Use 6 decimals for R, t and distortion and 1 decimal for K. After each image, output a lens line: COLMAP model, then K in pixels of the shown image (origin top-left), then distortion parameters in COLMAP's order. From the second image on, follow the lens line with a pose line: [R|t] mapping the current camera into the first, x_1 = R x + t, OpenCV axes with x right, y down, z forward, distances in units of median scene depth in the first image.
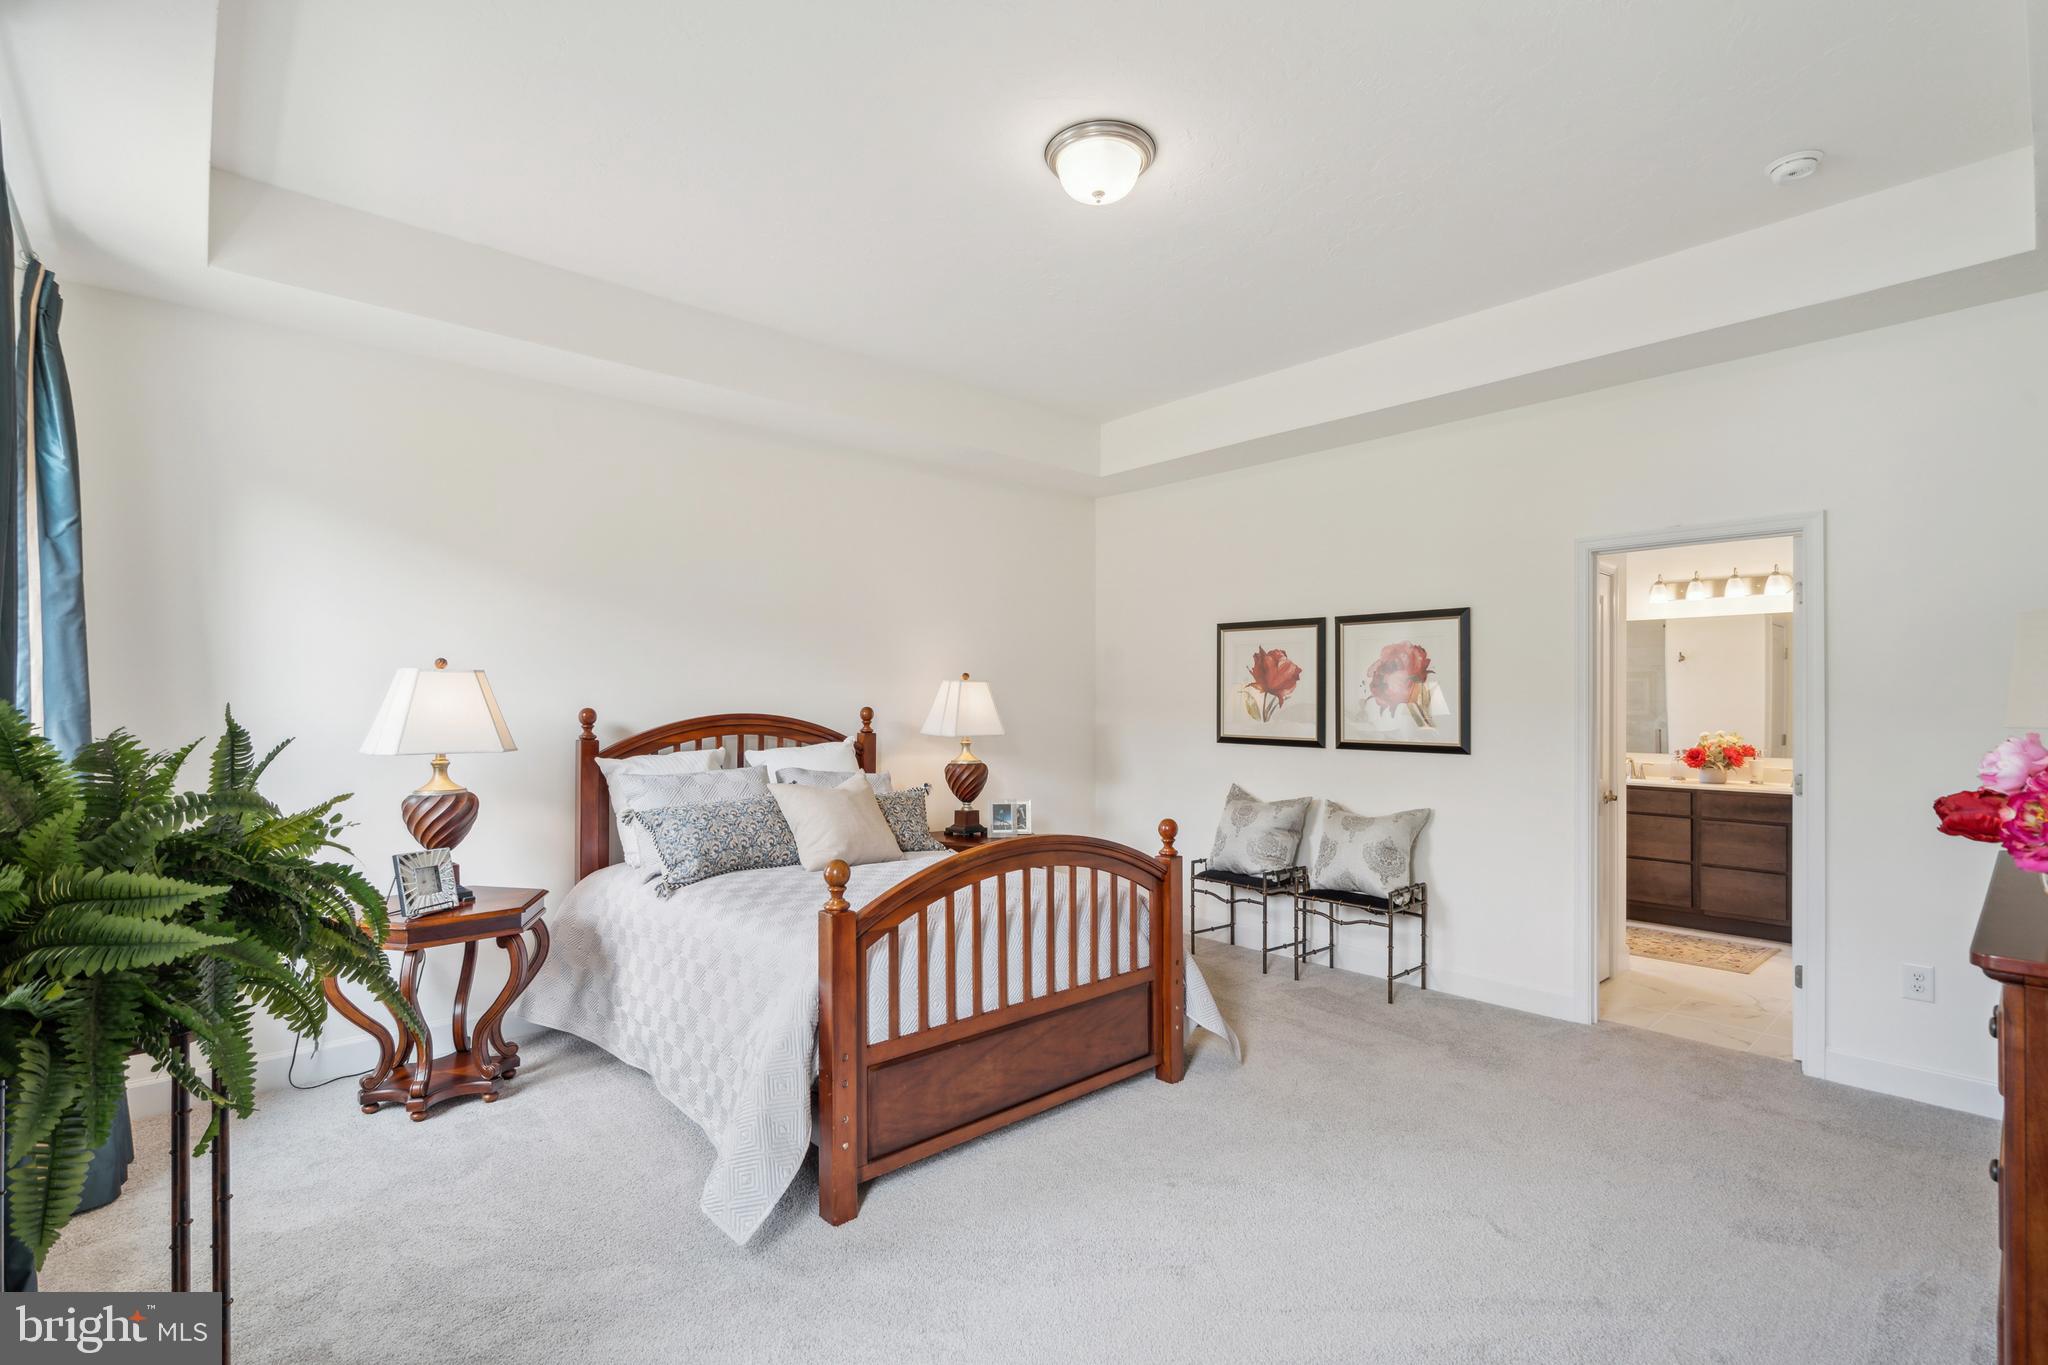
lens RADIAL K [[944.2, 0, 1022.7], [0, 944.2, 670.6], [0, 0, 1]] dist [-0.000082, -0.000056]
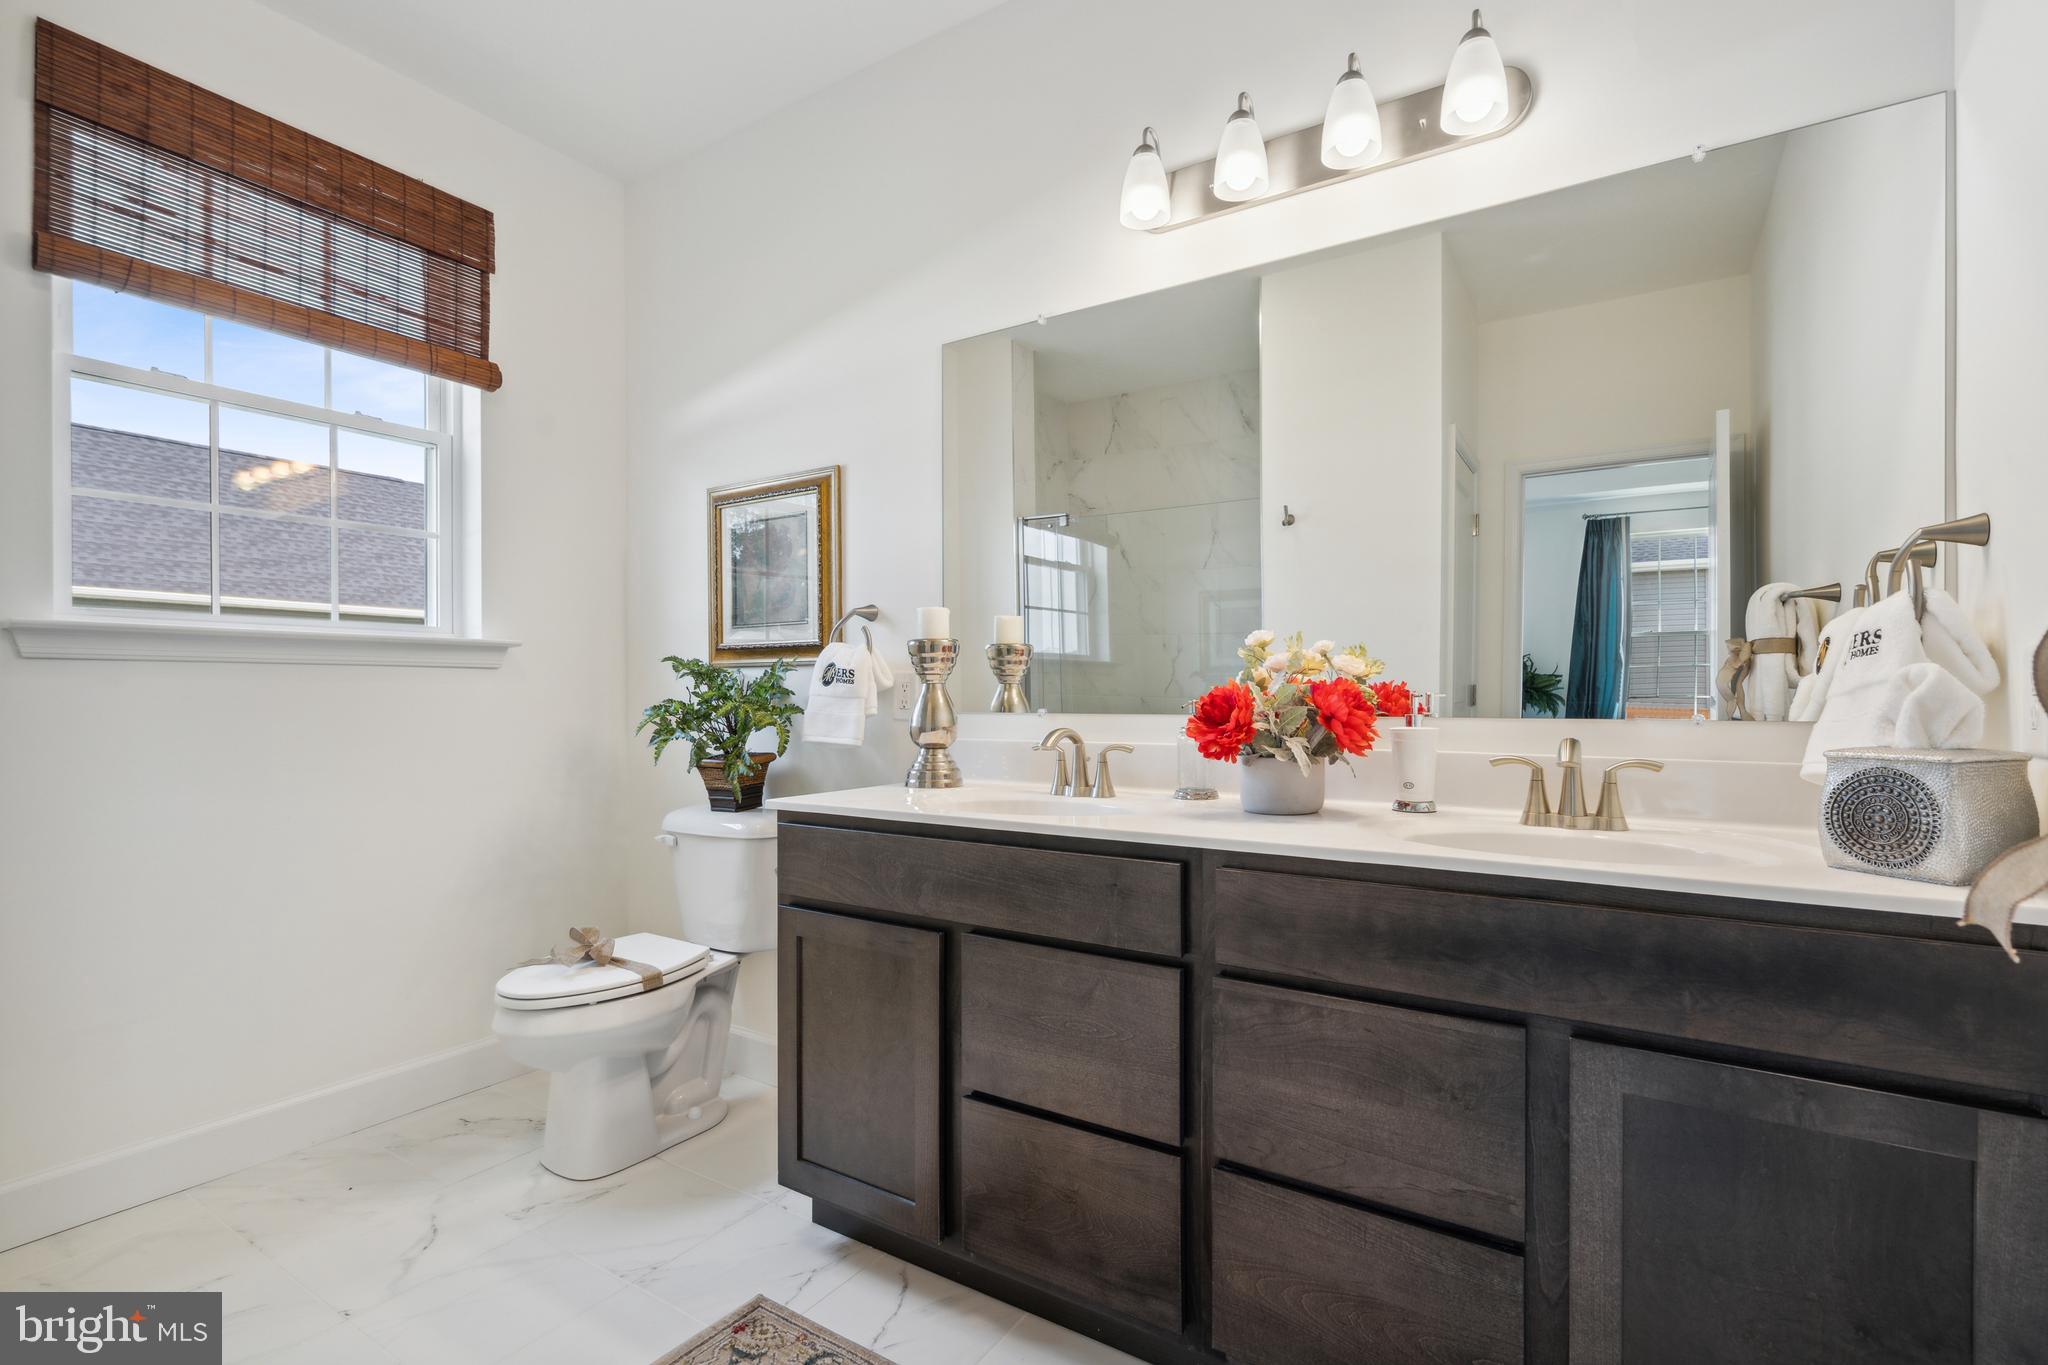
lens RADIAL K [[944.2, 0, 1022.7], [0, 944.2, 670.6], [0, 0, 1]] dist [-0.000082, -0.000056]
pose [[0.969033, 0.001406, 0.246927, 0.595794], [-0.003064, 0.999975, 0.006332, 0.076650], [-0.246912, -0.006892, 0.969013, 0.758167]]
